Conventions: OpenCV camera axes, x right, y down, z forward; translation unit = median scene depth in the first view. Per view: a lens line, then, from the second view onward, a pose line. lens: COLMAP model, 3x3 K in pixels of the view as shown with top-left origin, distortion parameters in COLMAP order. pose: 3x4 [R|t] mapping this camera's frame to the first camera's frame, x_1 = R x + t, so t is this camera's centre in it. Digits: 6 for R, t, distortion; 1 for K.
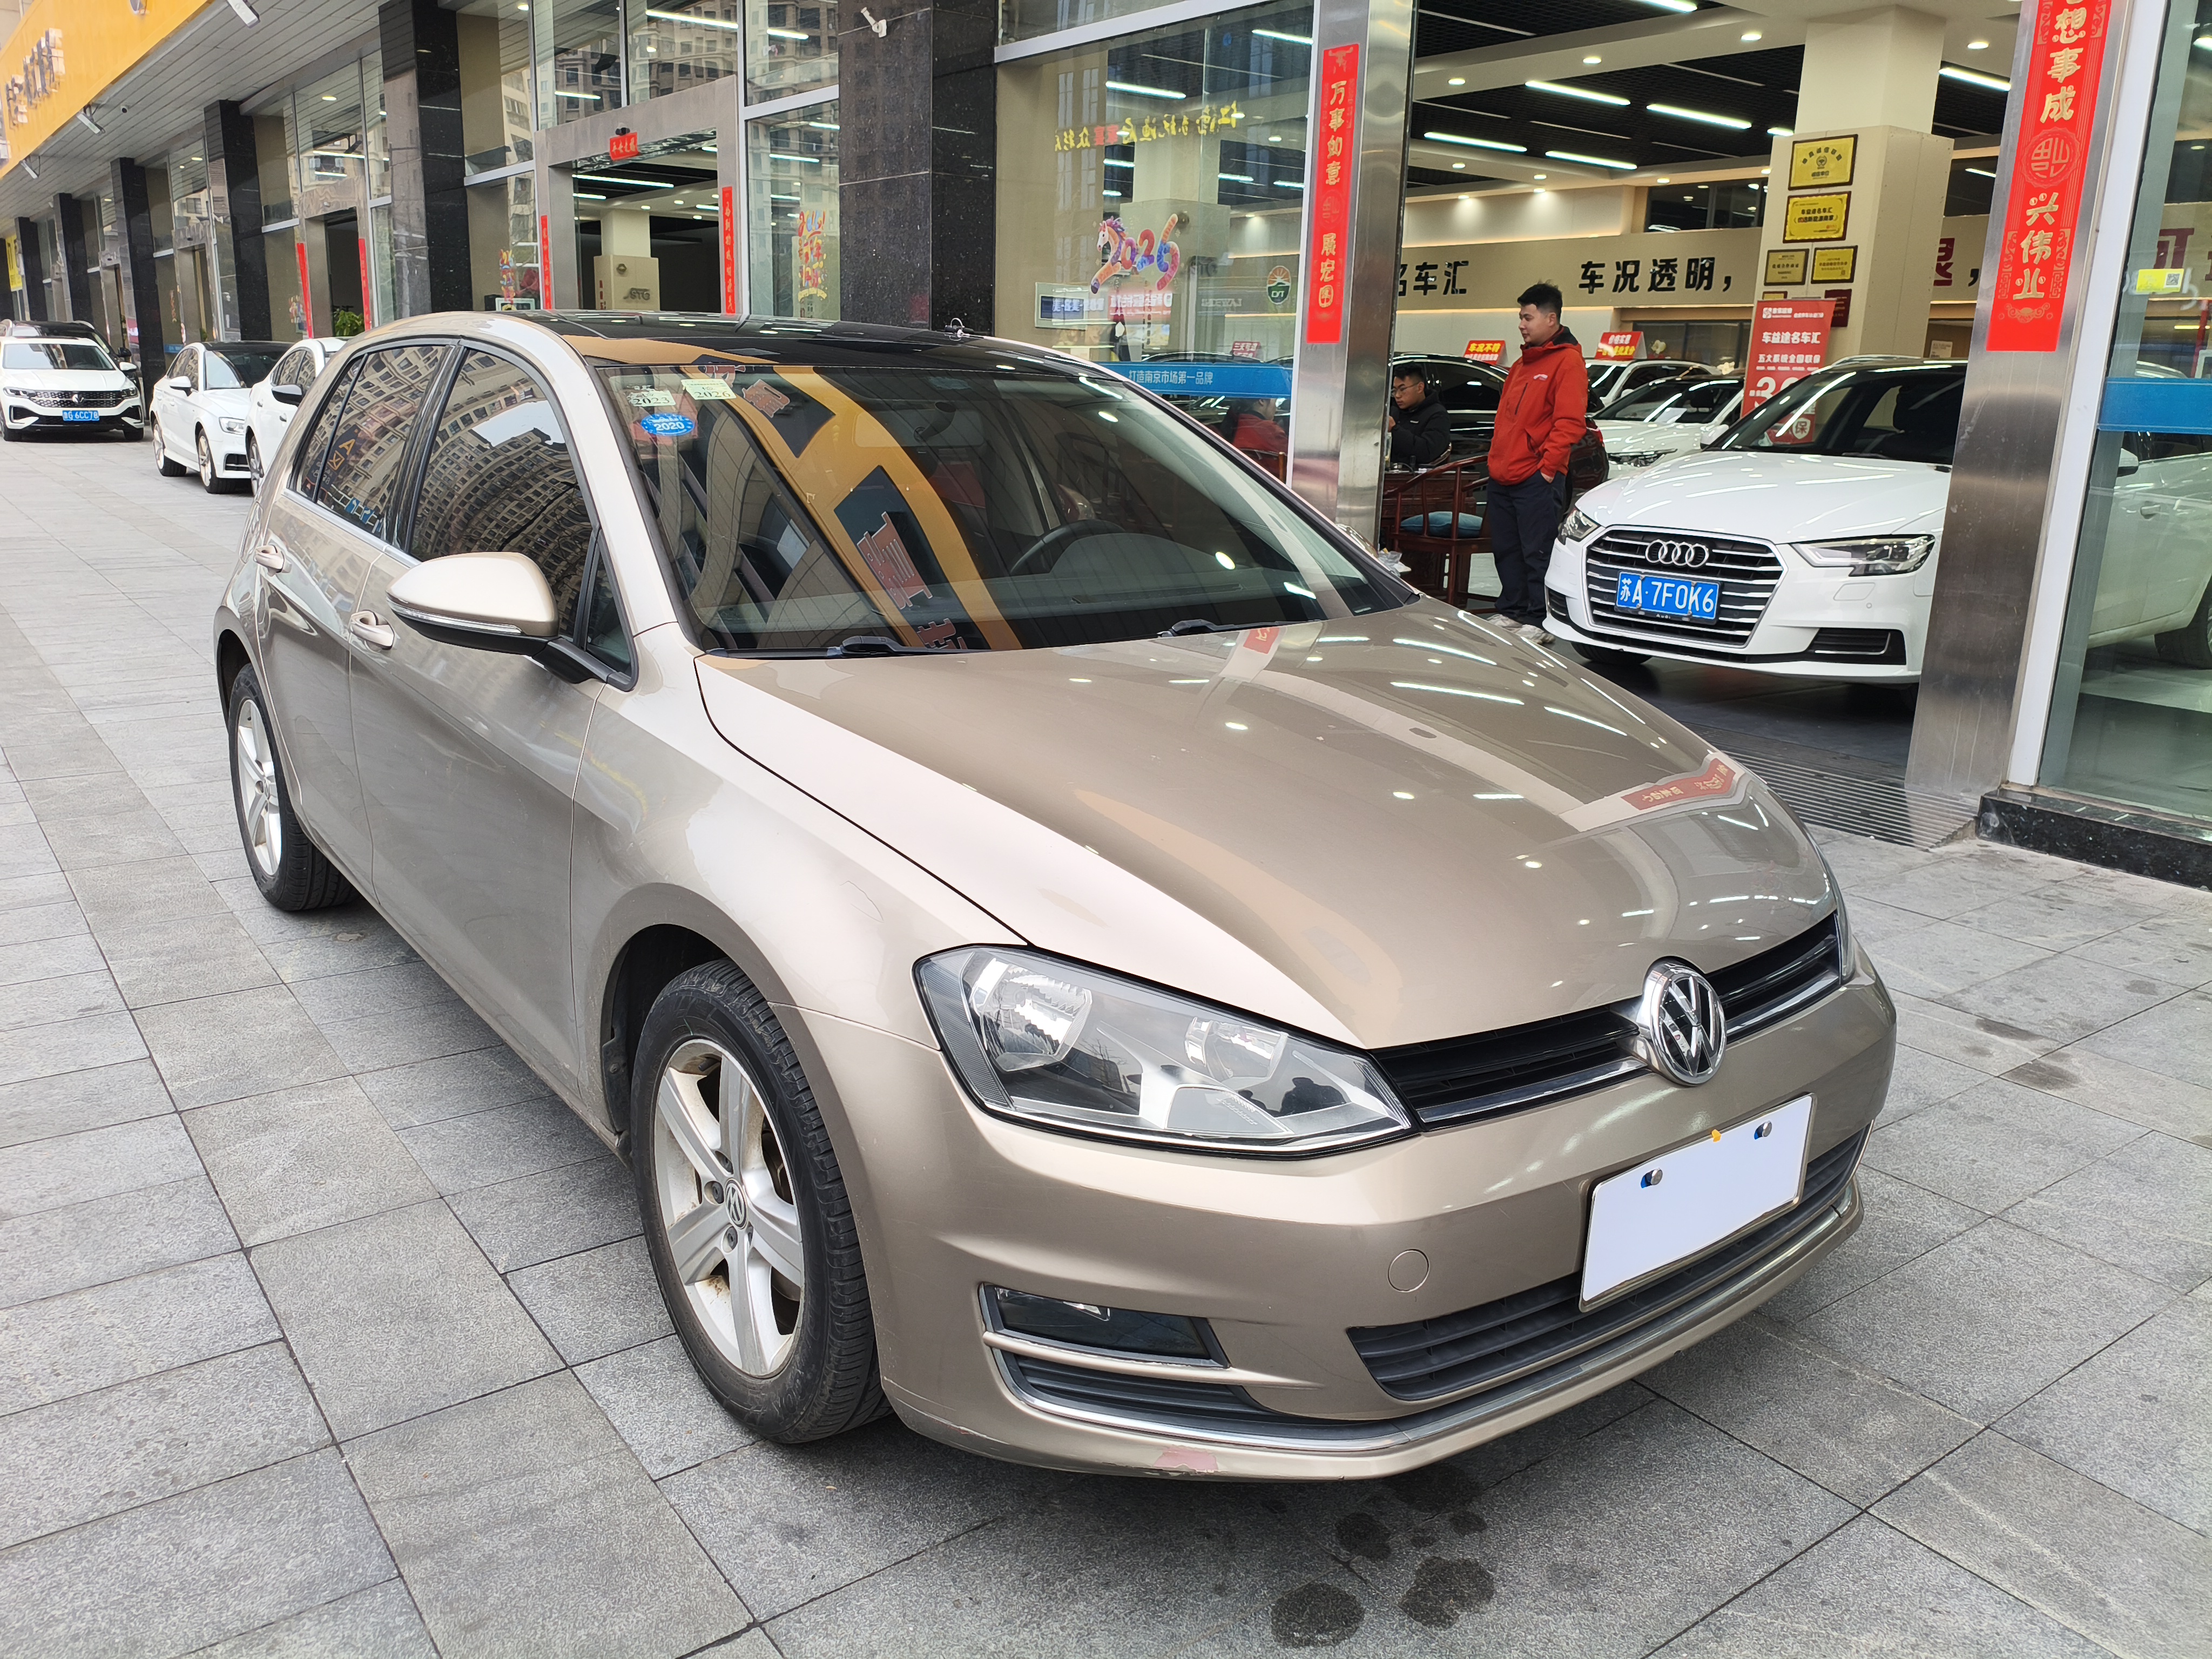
lens RADIAL K [[1710.0, 0, 1112.9], [0, 1710.0, 816.0], [0, 0, 1]] dist [0.013376, -0.025403]
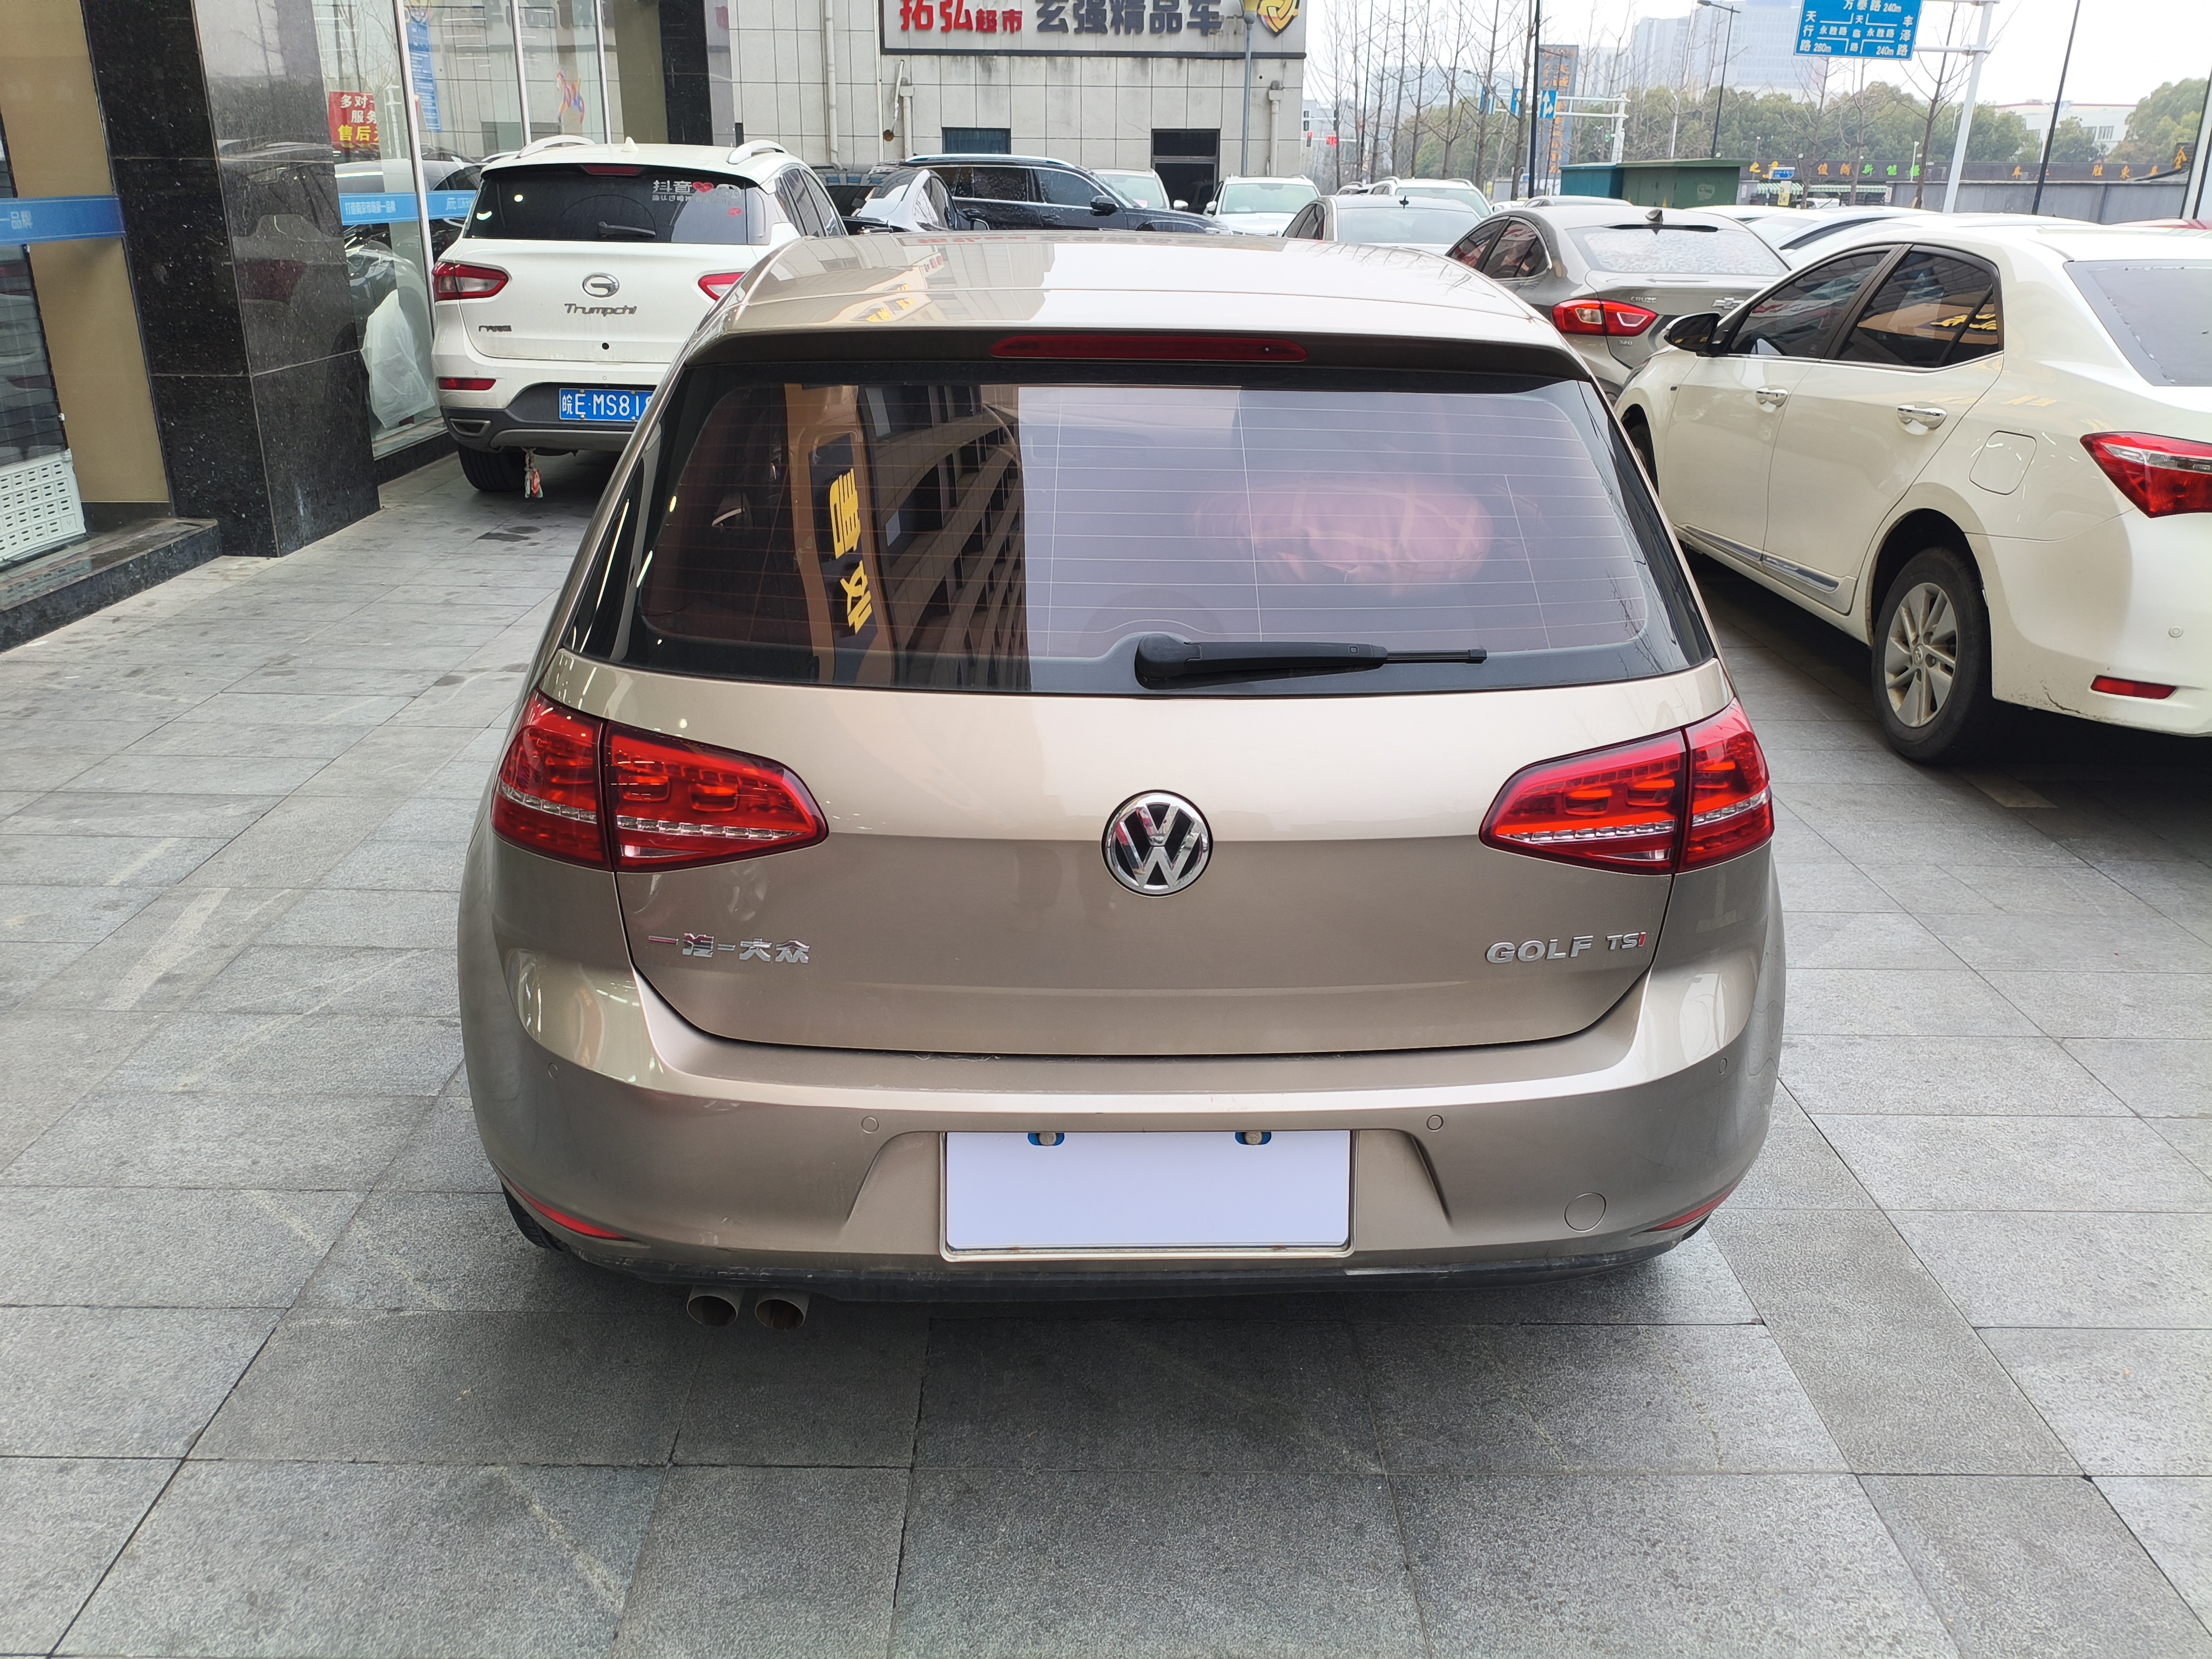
lens RADIAL K [[1710.0, 0, 1112.6], [0, 1710.0, 826.1], [0, 0, 1]] dist [0.013376, -0.025403]
pose [[-0.816565, -0.240717, 0.524668, -0.617780], [0.107577, 0.829525, 0.548011, -0.429573], [-0.567140, 0.503929, -0.651466, 1.426146]]
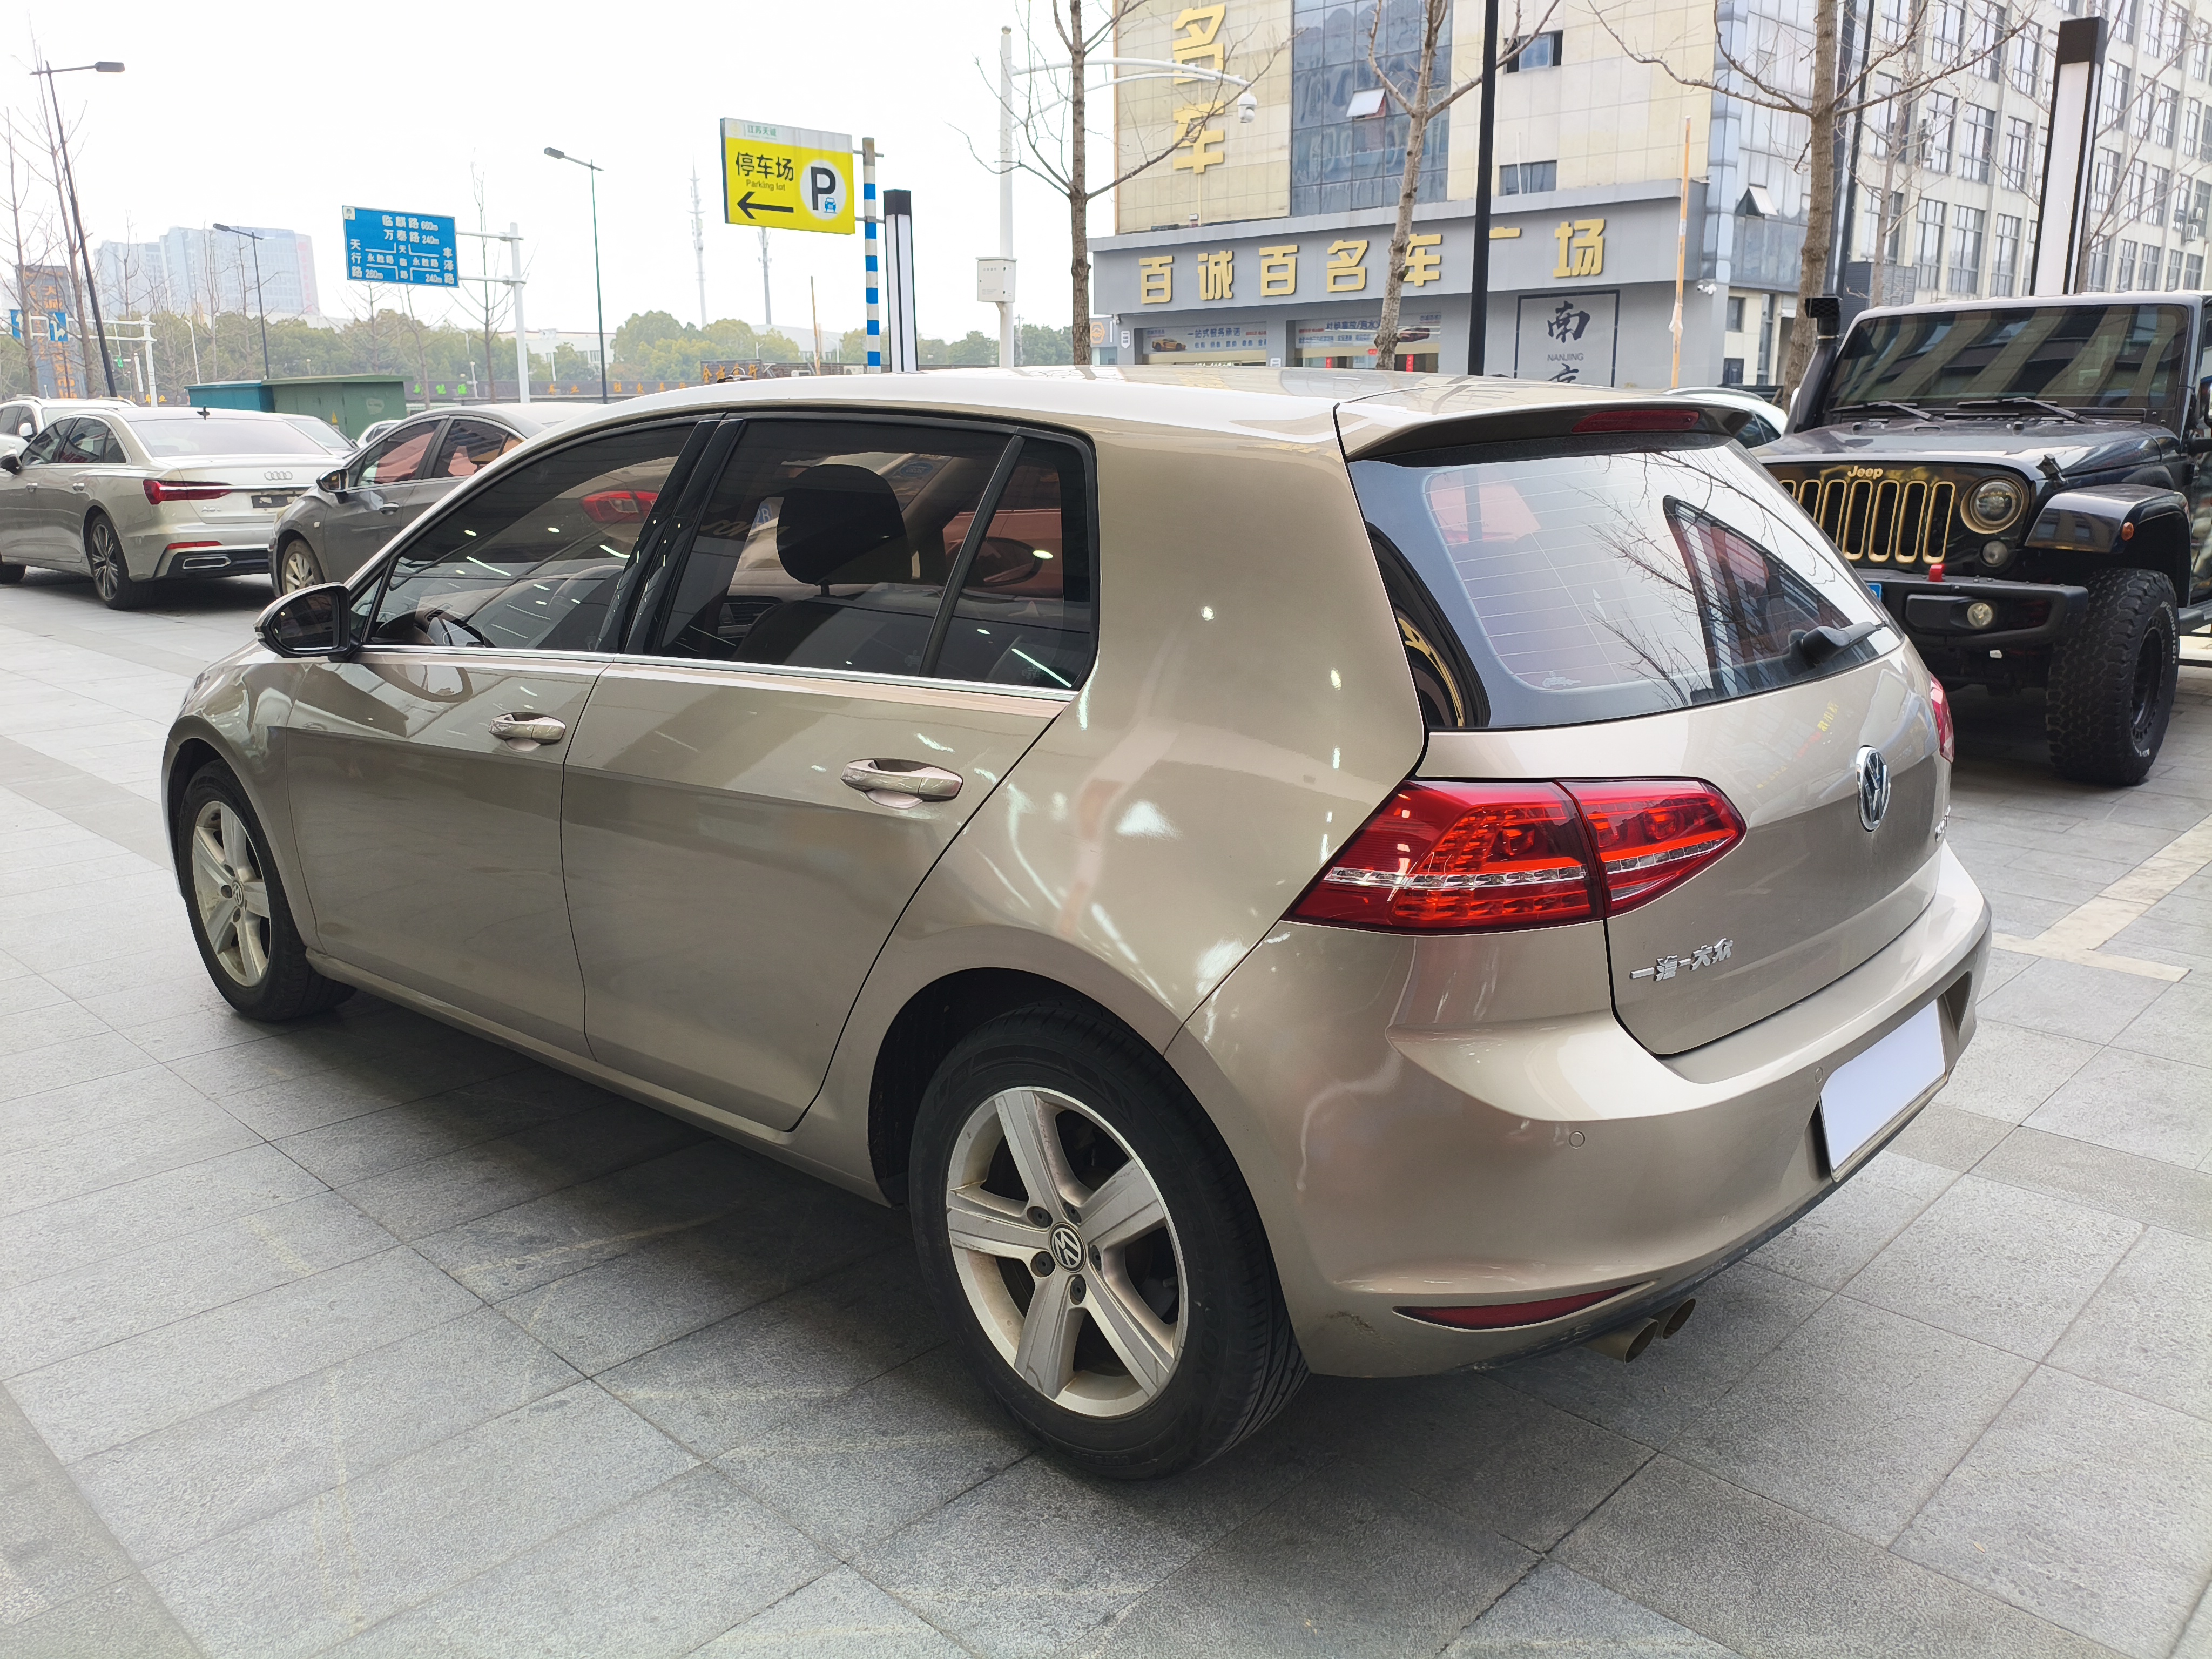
lens RADIAL K [[1710.0, 0, 1113.8], [0, 1710.0, 839.0], [0, 0, 1]] dist [0.013376, -0.025403]
pose [[-0.984071, 0.024905, -0.176022, -0.104079], [-0.061949, 0.880036, 0.470849, -0.415770], [0.166632, 0.474253, -0.864475, 1.569320]]
